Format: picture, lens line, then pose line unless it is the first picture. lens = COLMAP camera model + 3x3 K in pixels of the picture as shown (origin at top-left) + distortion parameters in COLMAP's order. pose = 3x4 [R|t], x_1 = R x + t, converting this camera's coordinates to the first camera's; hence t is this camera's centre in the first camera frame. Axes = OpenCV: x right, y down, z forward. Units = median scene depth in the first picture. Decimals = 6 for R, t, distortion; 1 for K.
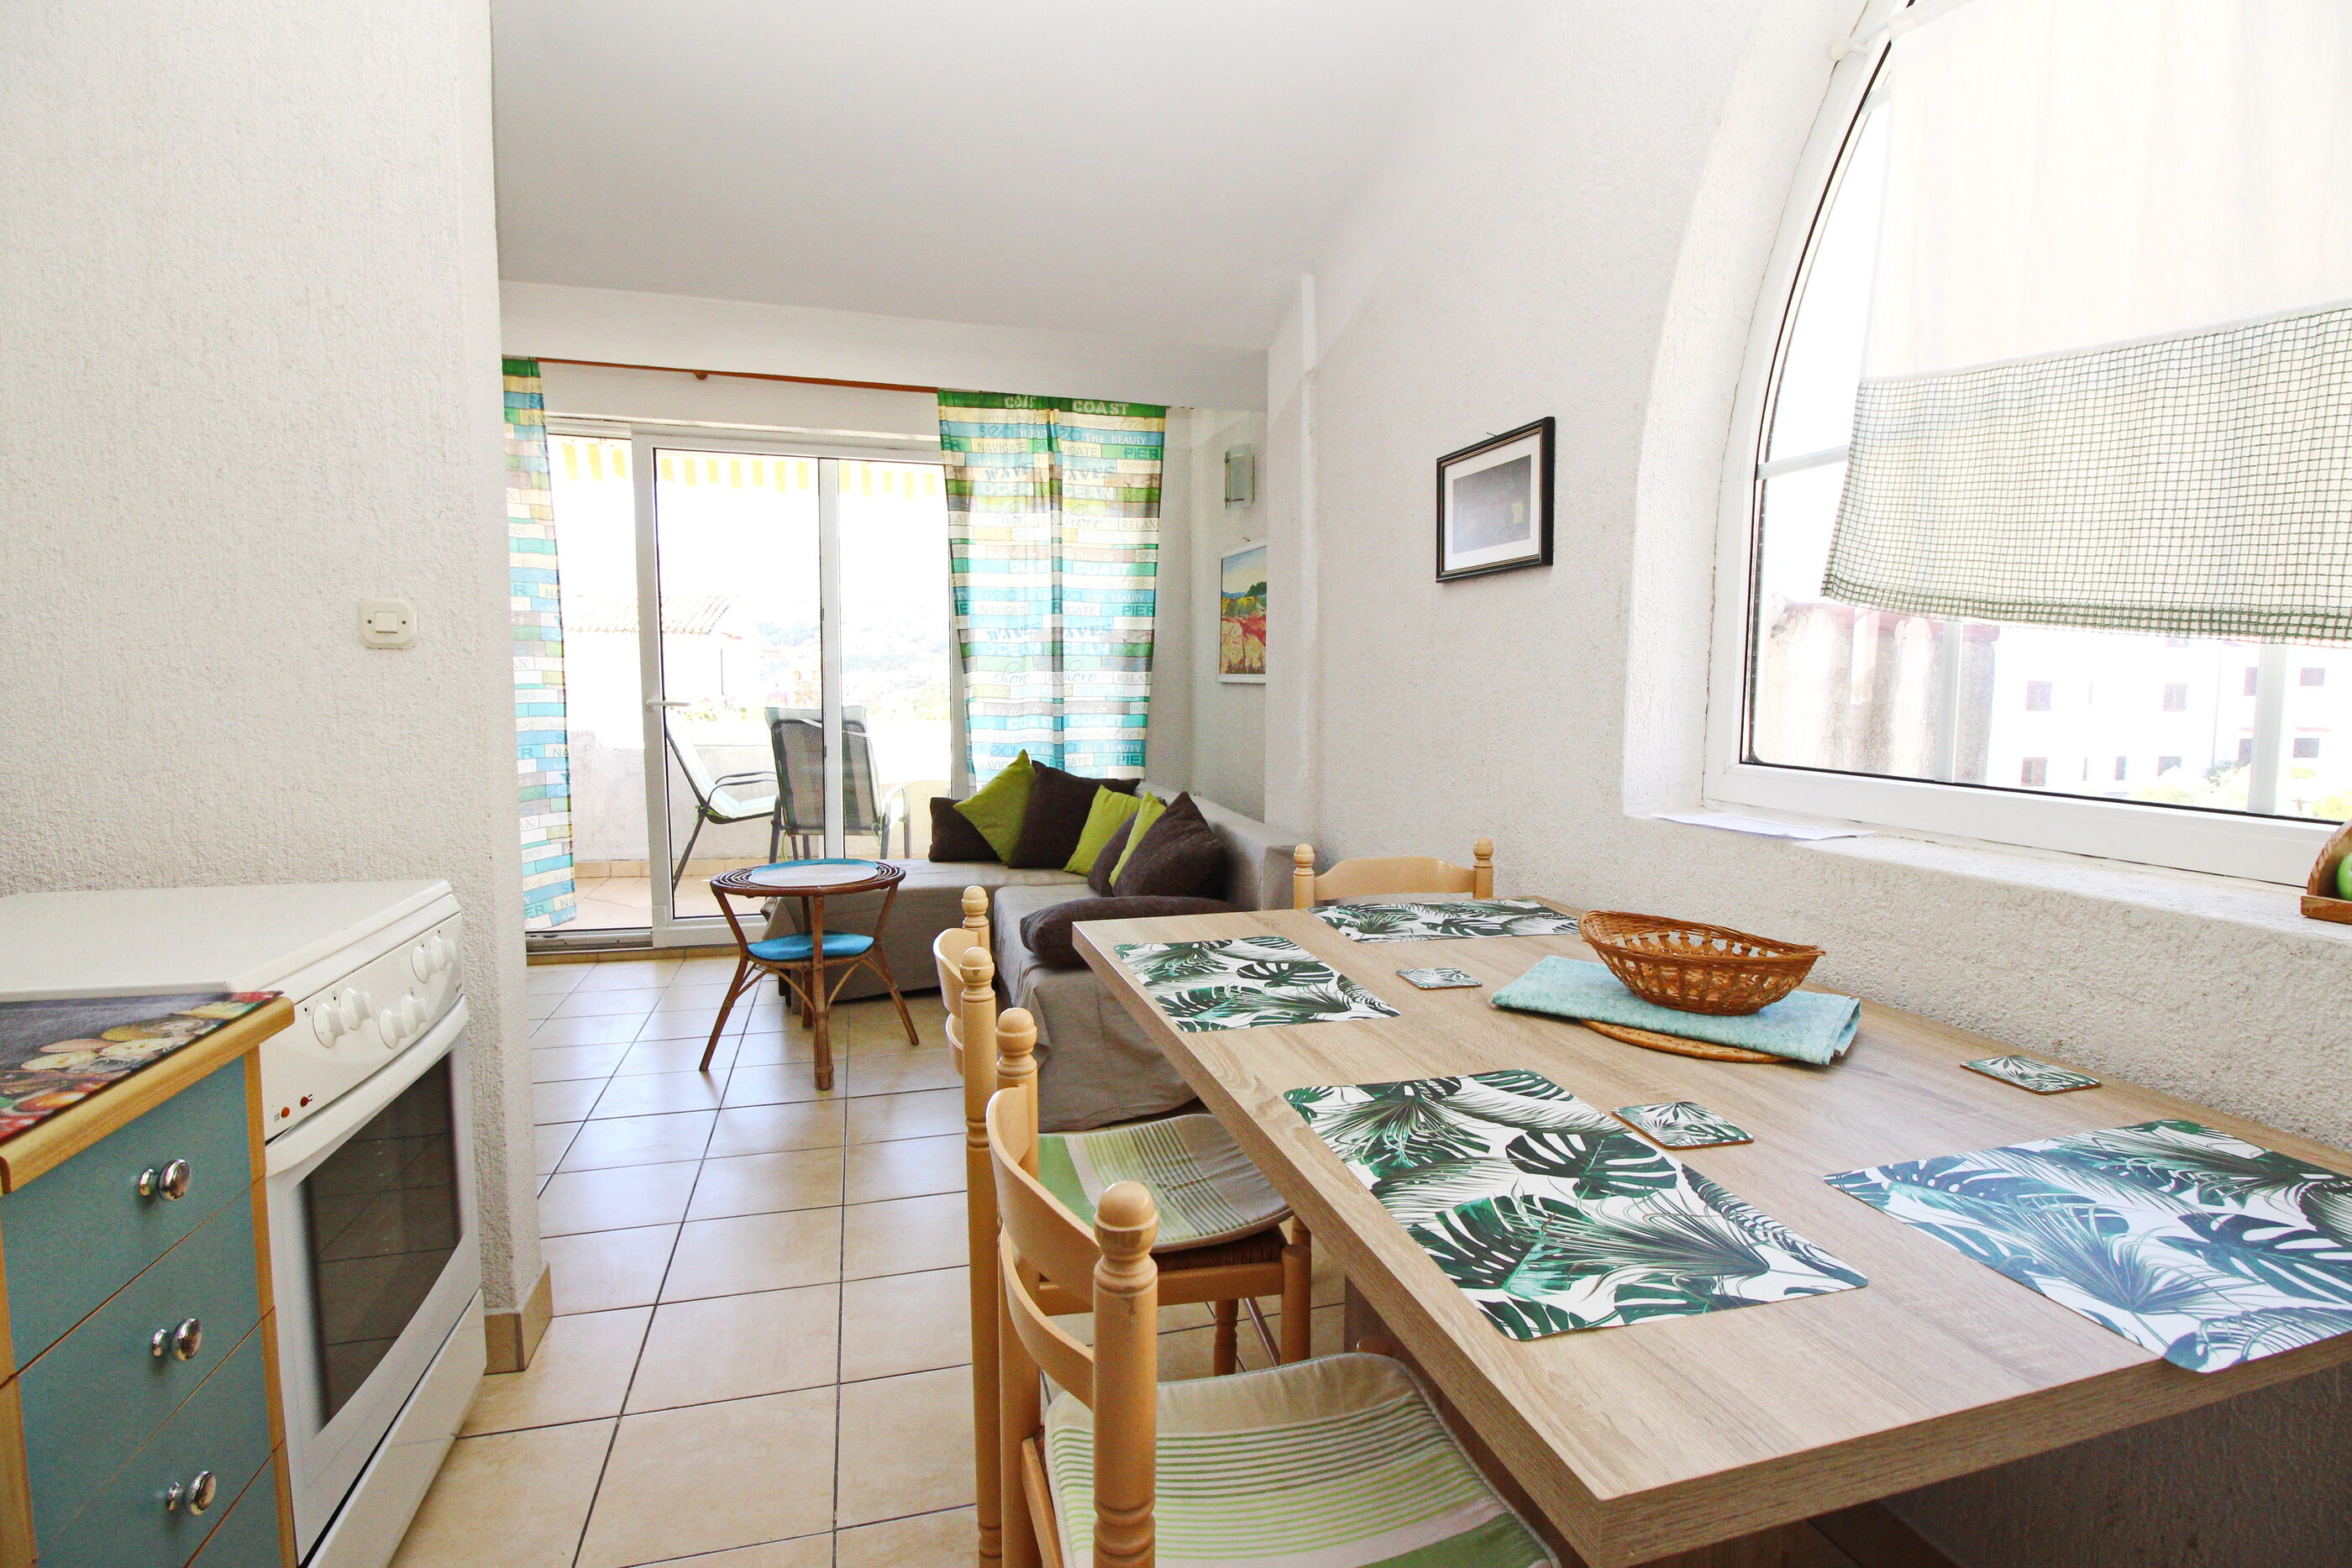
lens RADIAL K [[1104.3, 0, 1176.0], [0, 1104.3, 784.0], [0, 0, 1]] dist [0.001584, -0.014678]
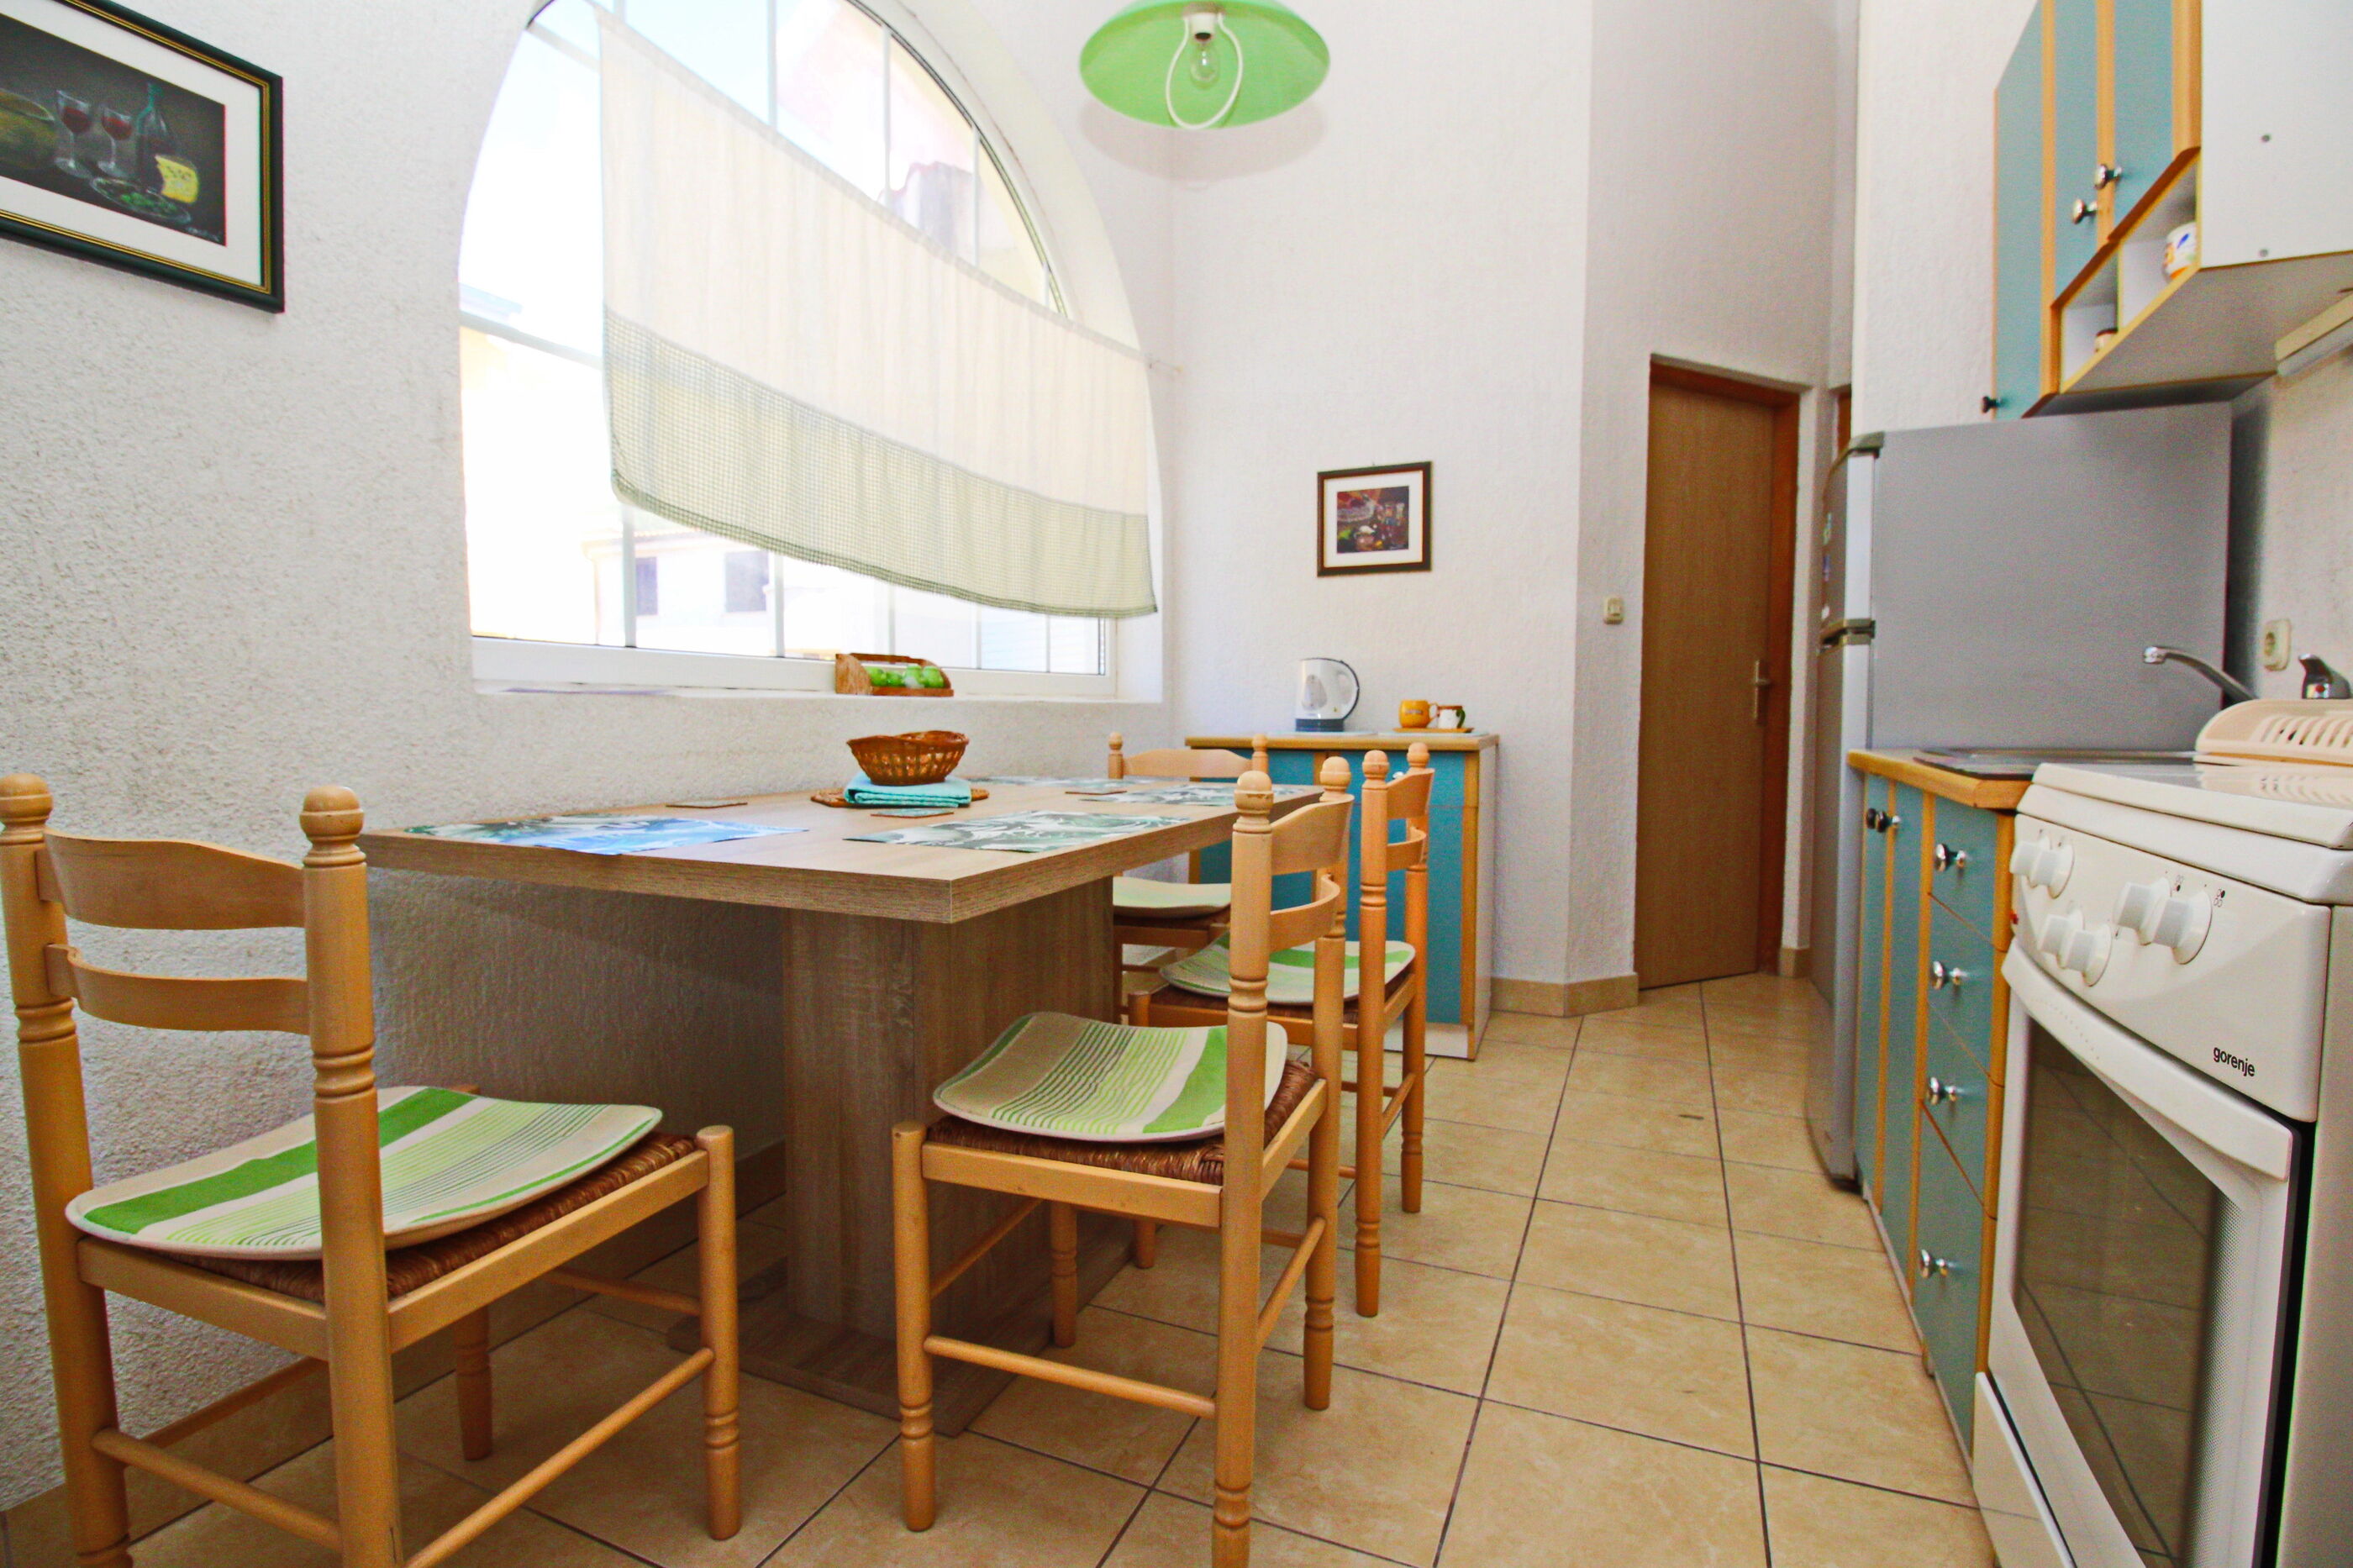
lens RADIAL K [[1121.8, 0, 1176.5], [0, 1121.8, 784.0], [0, 0, 1]] dist [0.002204, -0.008260]
pose [[-0.761617, -0.049401, 0.646142, -0.630564], [0.057095, 0.988097, 0.142844, 0.002744], [-0.645508, 0.145683, -0.749731, 1.603028]]
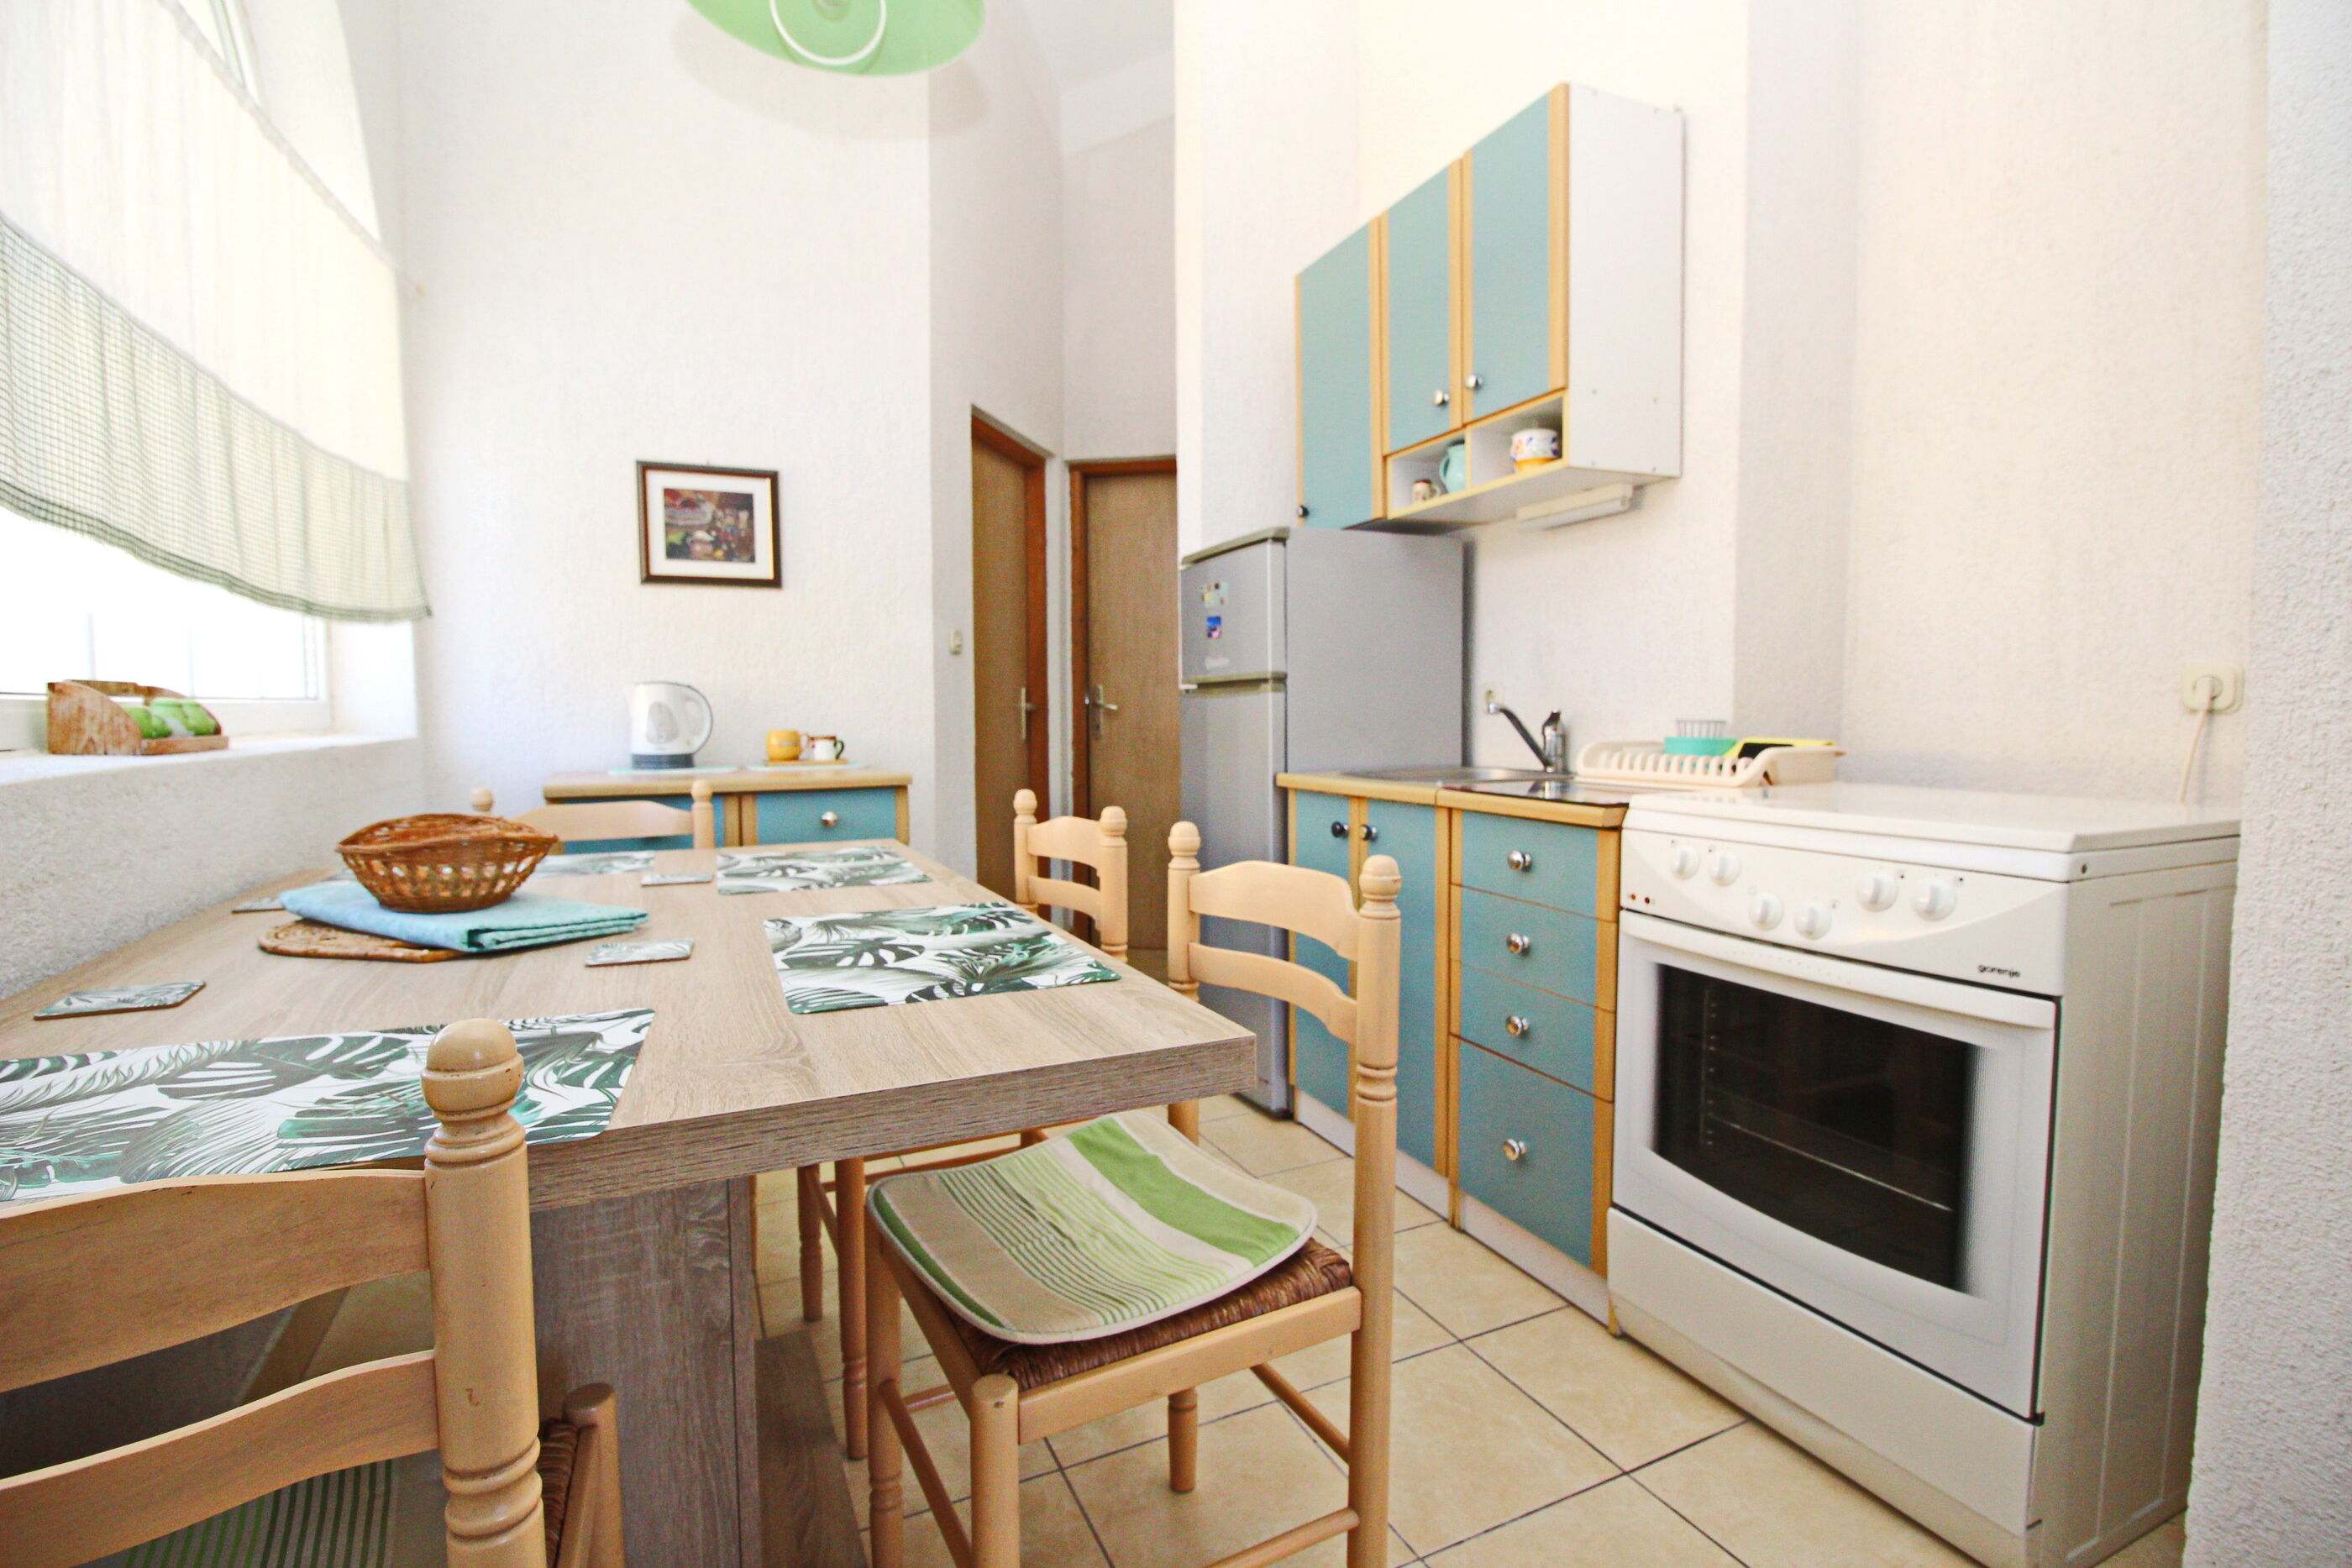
lens RADIAL K [[1104.3, 0, 1176.0], [0, 1104.3, 784.0], [0, 0, 1]] dist [0.001584, -0.014678]
pose [[-0.988283, 0.009279, -0.152353, 0.002735], [-0.015722, 0.986652, 0.162081, -0.052438], [0.151823, 0.162577, -0.974945, 1.679244]]
